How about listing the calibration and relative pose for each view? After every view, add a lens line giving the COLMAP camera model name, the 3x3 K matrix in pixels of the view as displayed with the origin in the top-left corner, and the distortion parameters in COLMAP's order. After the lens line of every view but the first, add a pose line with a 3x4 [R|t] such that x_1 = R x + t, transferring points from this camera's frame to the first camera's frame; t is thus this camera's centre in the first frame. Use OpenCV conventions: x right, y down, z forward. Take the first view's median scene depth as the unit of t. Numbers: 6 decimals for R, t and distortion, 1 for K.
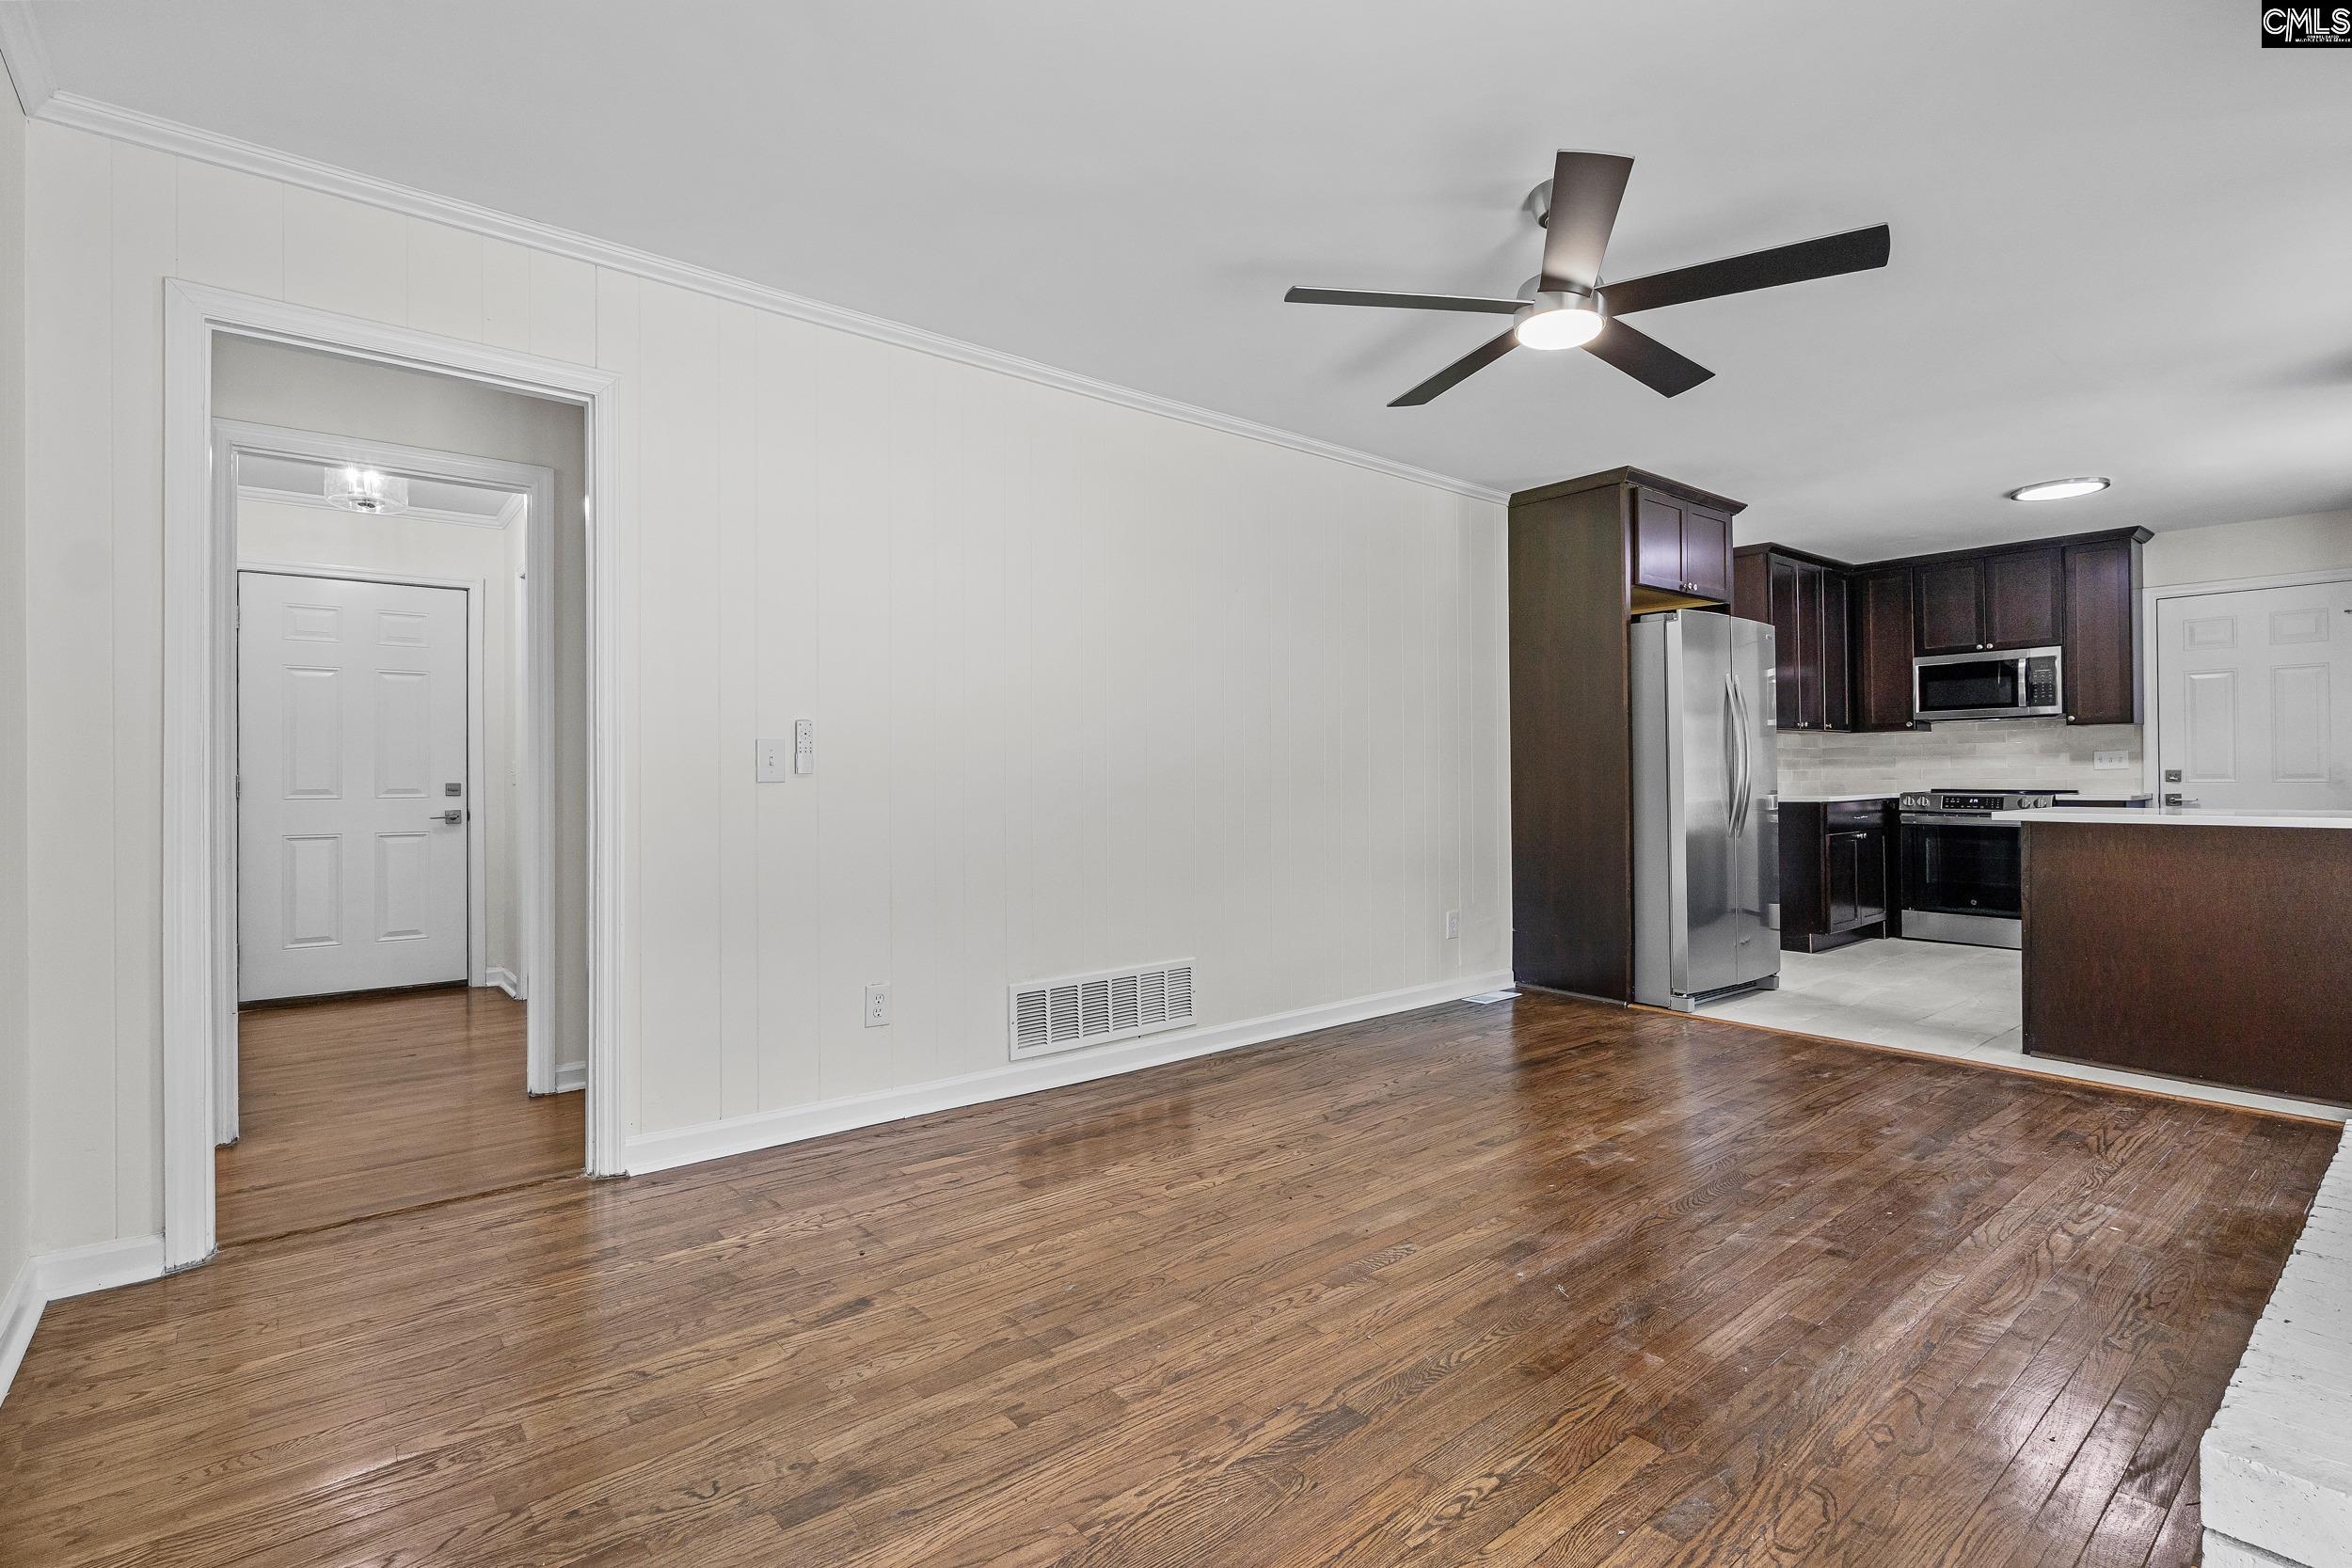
lens RADIAL K [[1088.9, 0, 1169.9], [0, 1088.9, 763.3], [0, 0, 1]] dist [-0.002465, 0.000569]
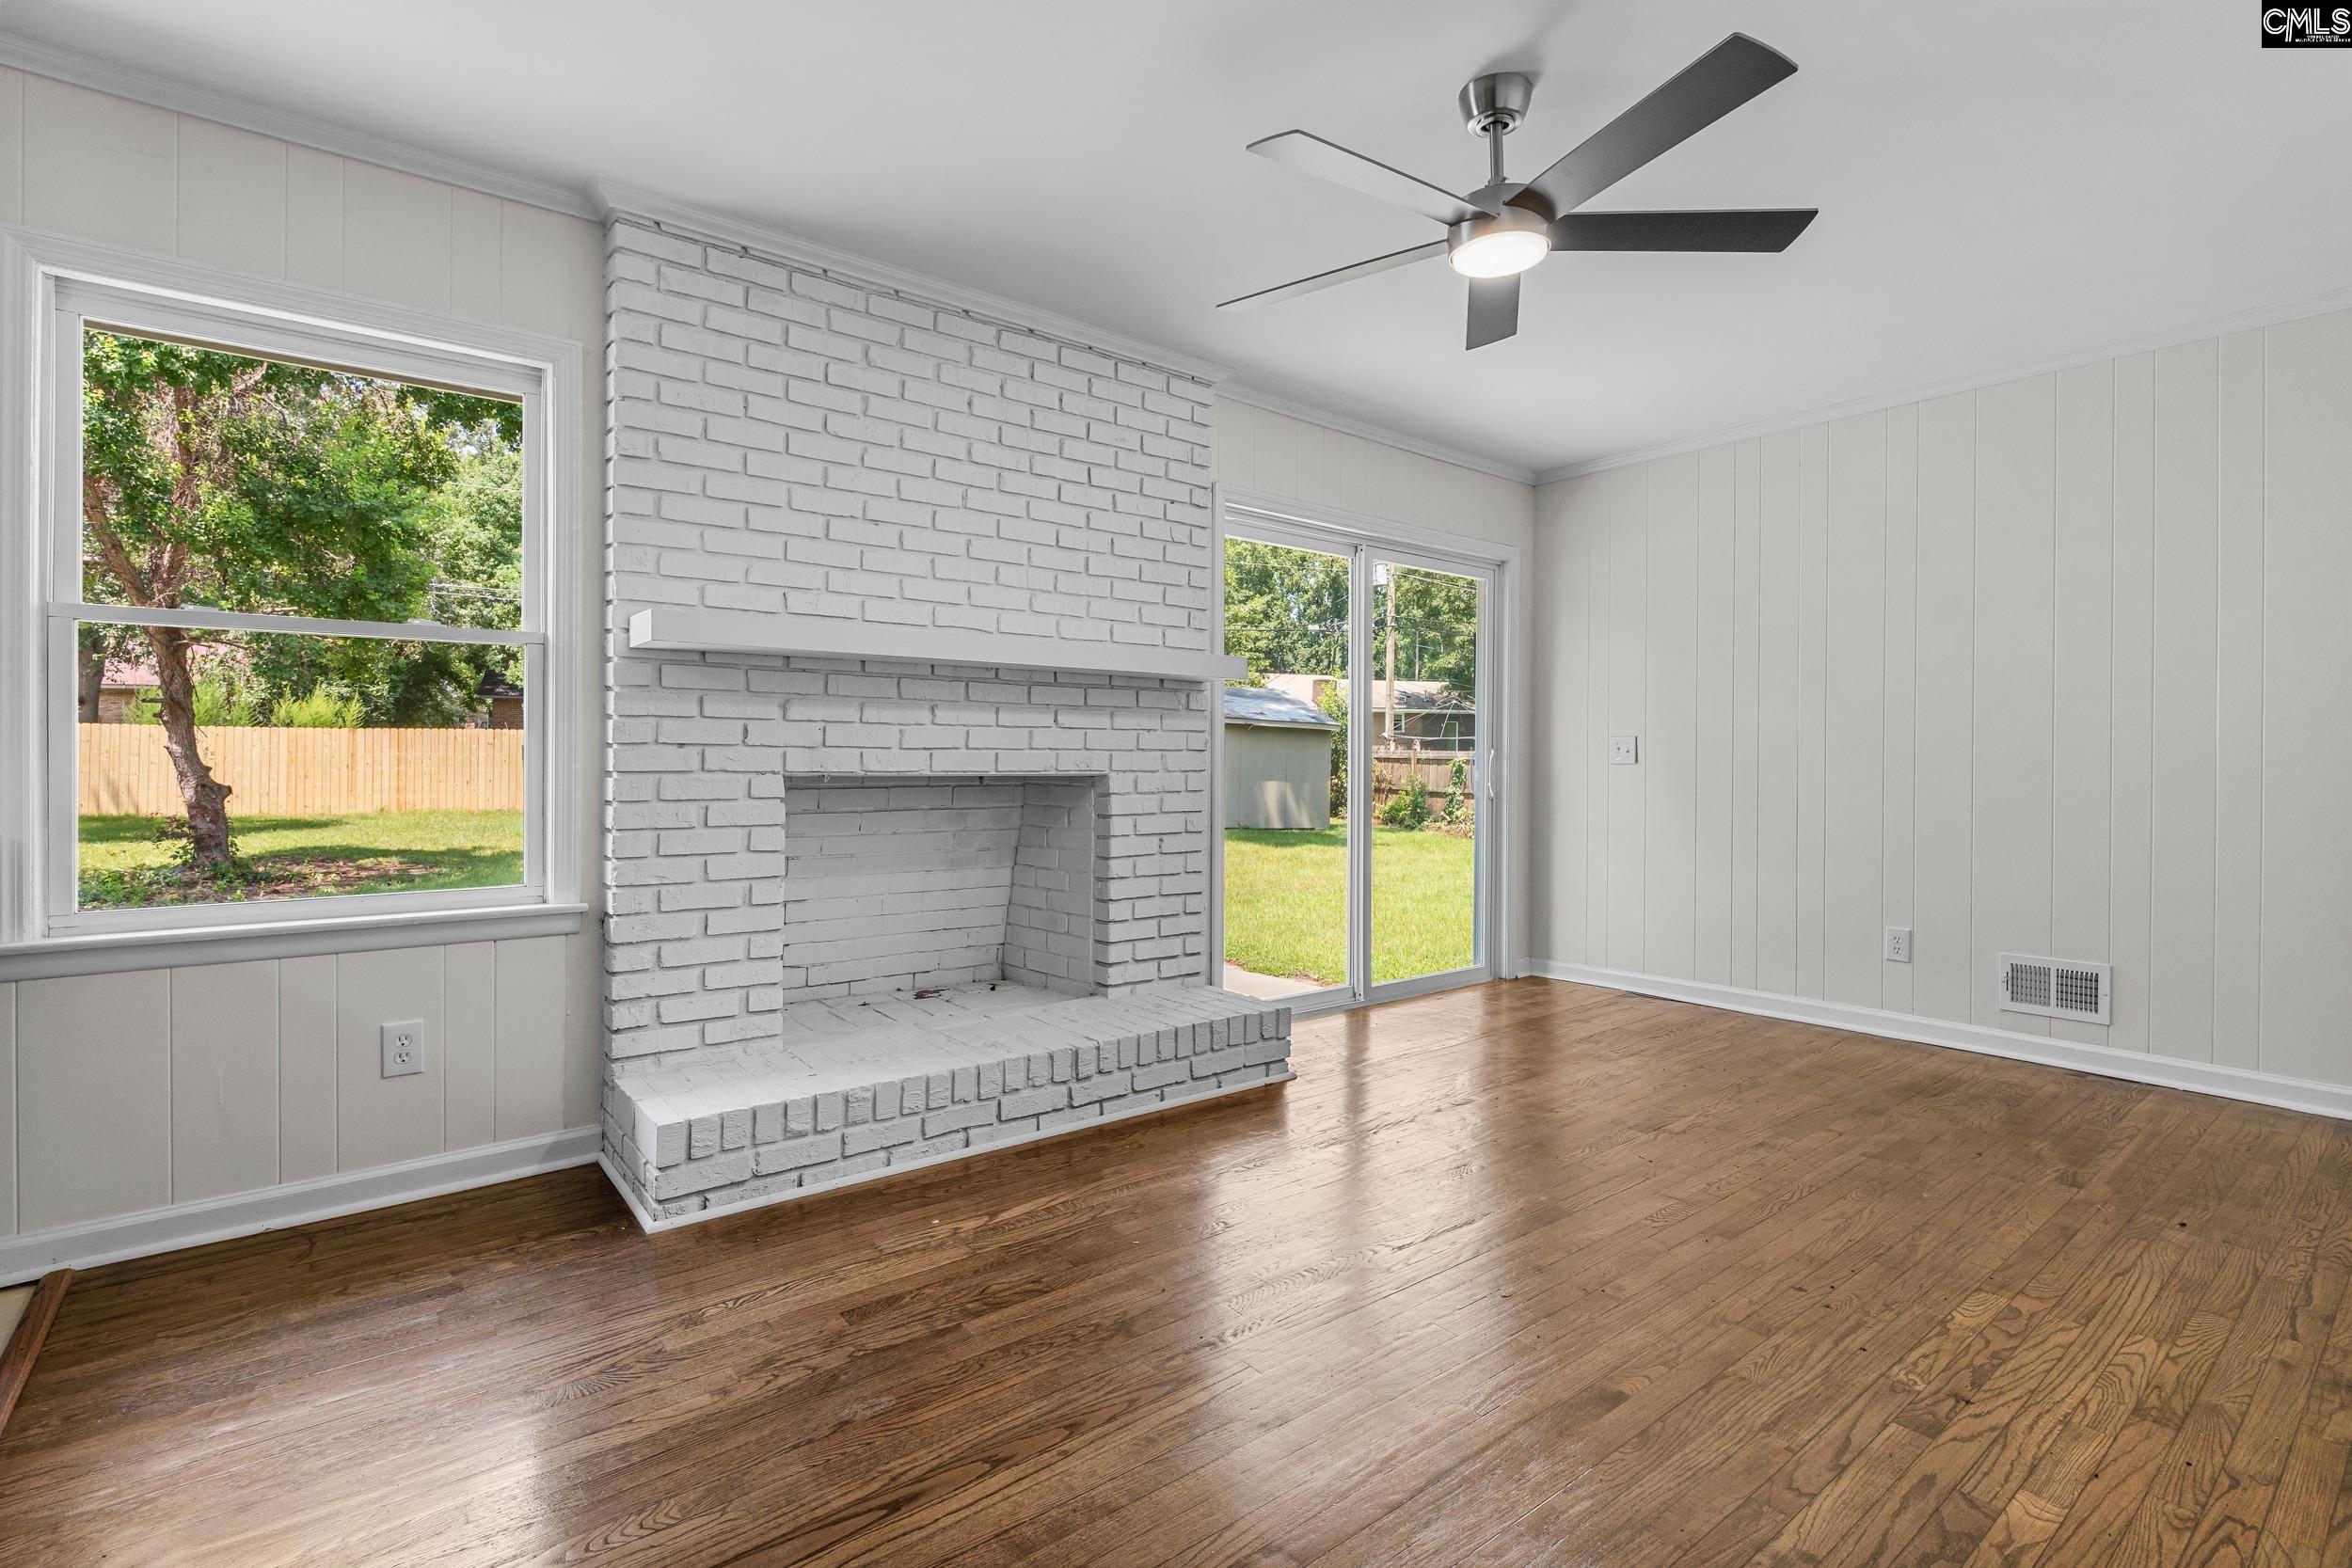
lens RADIAL K [[1088.9, 0, 1172.4], [0, 1088.9, 776.8], [0, 0, 1]] dist [-0.002465, 0.000569]
pose [[-0.999958, 0.001400, 0.009106, 0.587546], [0.001378, 0.999996, -0.002499, 0.023898], [-0.009109, -0.002487, -0.999955, 1.801162]]
